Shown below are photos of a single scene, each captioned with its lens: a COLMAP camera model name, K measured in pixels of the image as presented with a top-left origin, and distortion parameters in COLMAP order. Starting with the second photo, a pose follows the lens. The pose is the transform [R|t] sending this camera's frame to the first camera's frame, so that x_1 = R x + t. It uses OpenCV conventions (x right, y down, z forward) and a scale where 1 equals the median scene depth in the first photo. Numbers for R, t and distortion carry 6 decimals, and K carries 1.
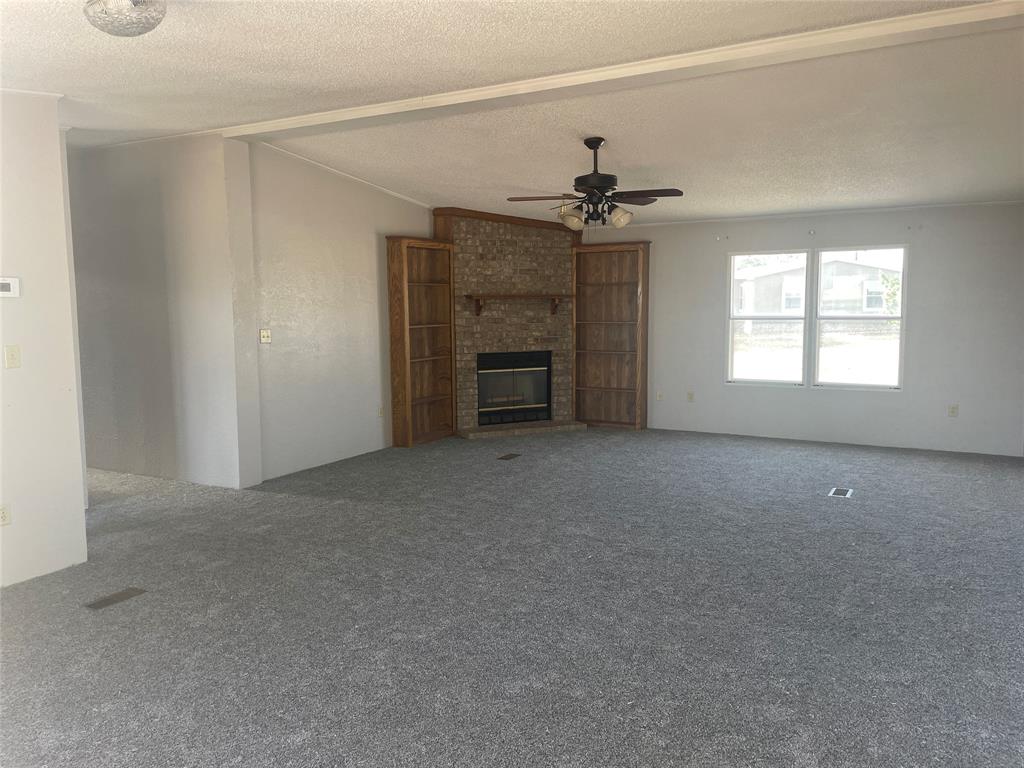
lens RADIAL K [[781.6, 0, 509.4], [0, 781.6, 386.5], [0, 0, 1]] dist [0.079323, -0.100762]
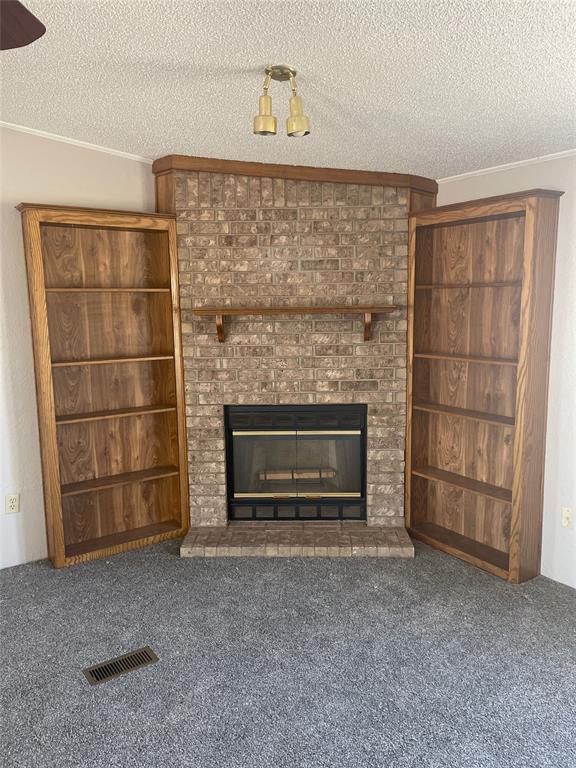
lens RADIAL K [[586.2, 0, 289.3], [0, 586.2, 380.8], [0, 0, 1]] dist [0.079323, -0.100762]
pose [[0.899685, 0.057846, -0.432689, 0.186447], [-0.042623, 0.998086, 0.044809, -0.078694], [0.434453, -0.021872, 0.900429, 0.587930]]
